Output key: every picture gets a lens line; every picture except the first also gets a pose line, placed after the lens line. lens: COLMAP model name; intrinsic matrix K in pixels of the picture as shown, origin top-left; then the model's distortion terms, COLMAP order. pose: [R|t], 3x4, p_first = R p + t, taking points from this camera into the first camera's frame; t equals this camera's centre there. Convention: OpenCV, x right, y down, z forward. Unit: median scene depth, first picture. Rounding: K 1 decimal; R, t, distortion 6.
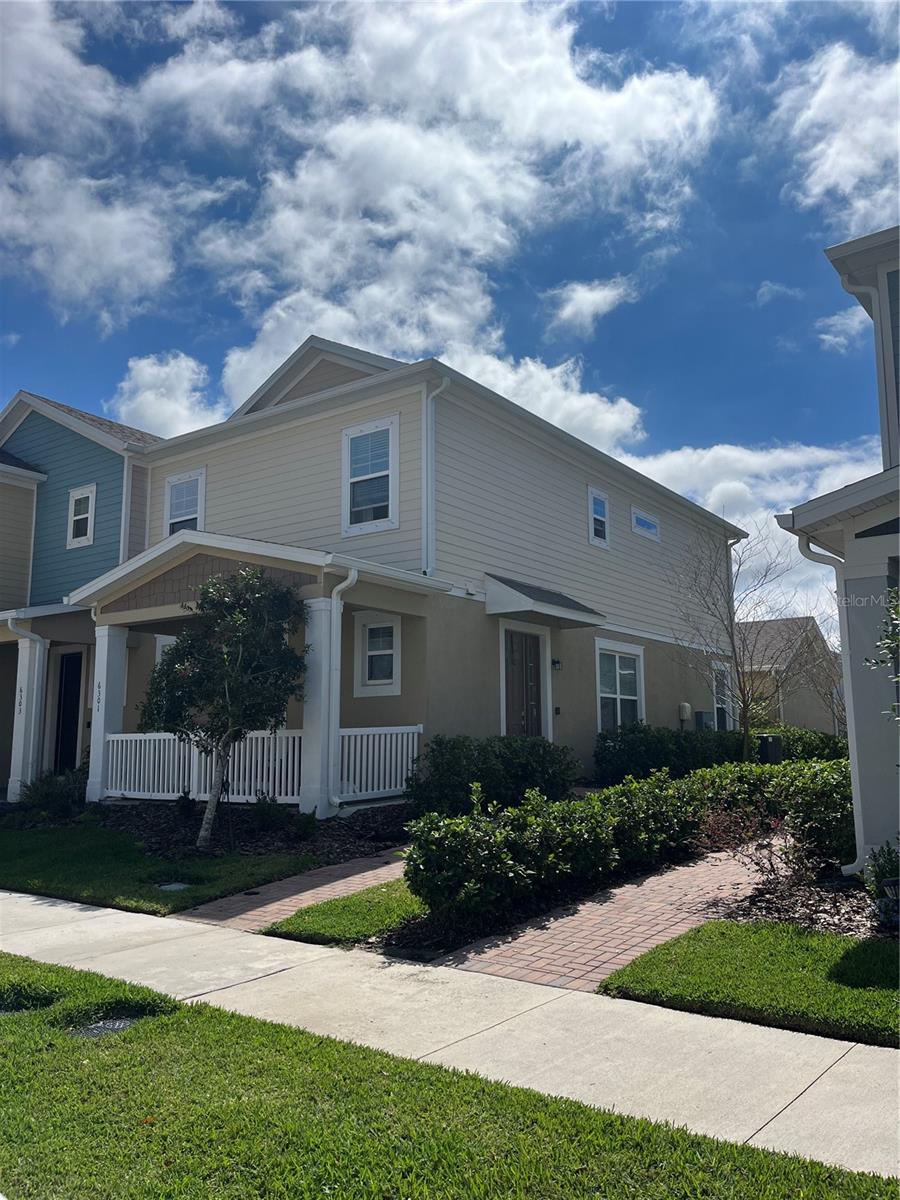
lens RADIAL K [[913.0, 0, 446.4], [0, 913.0, 595.5], [0, 0, 1]] dist [0.012181, -0.003954]
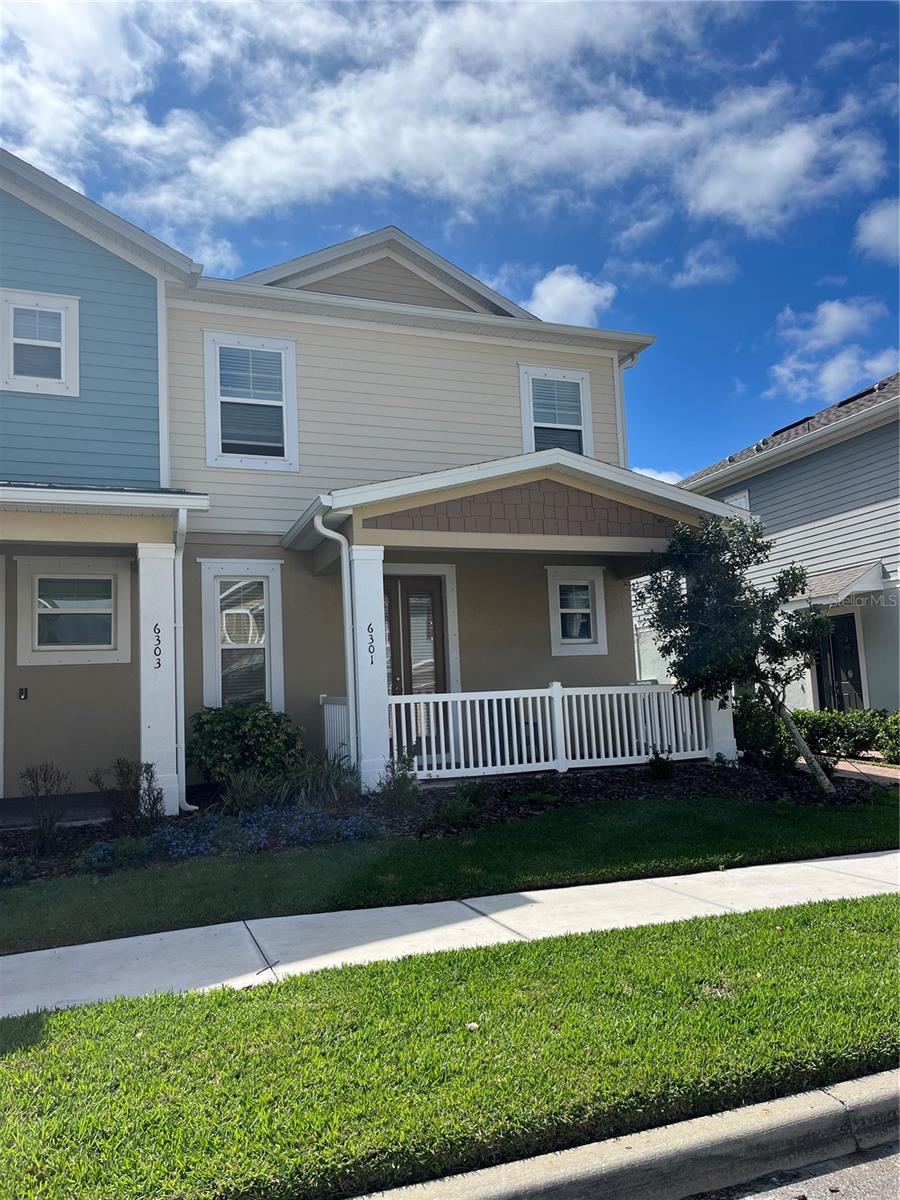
lens RADIAL K [[913.0, 0, 443.8], [0, 913.0, 604.7], [0, 0, 1]] dist [0.012181, -0.003954]
pose [[0.544707, 0.079772, 0.834824, -0.929279], [-0.092894, 0.995079, -0.034473, 0.098971], [-0.833466, -0.058773, 0.549437, 0.563737]]
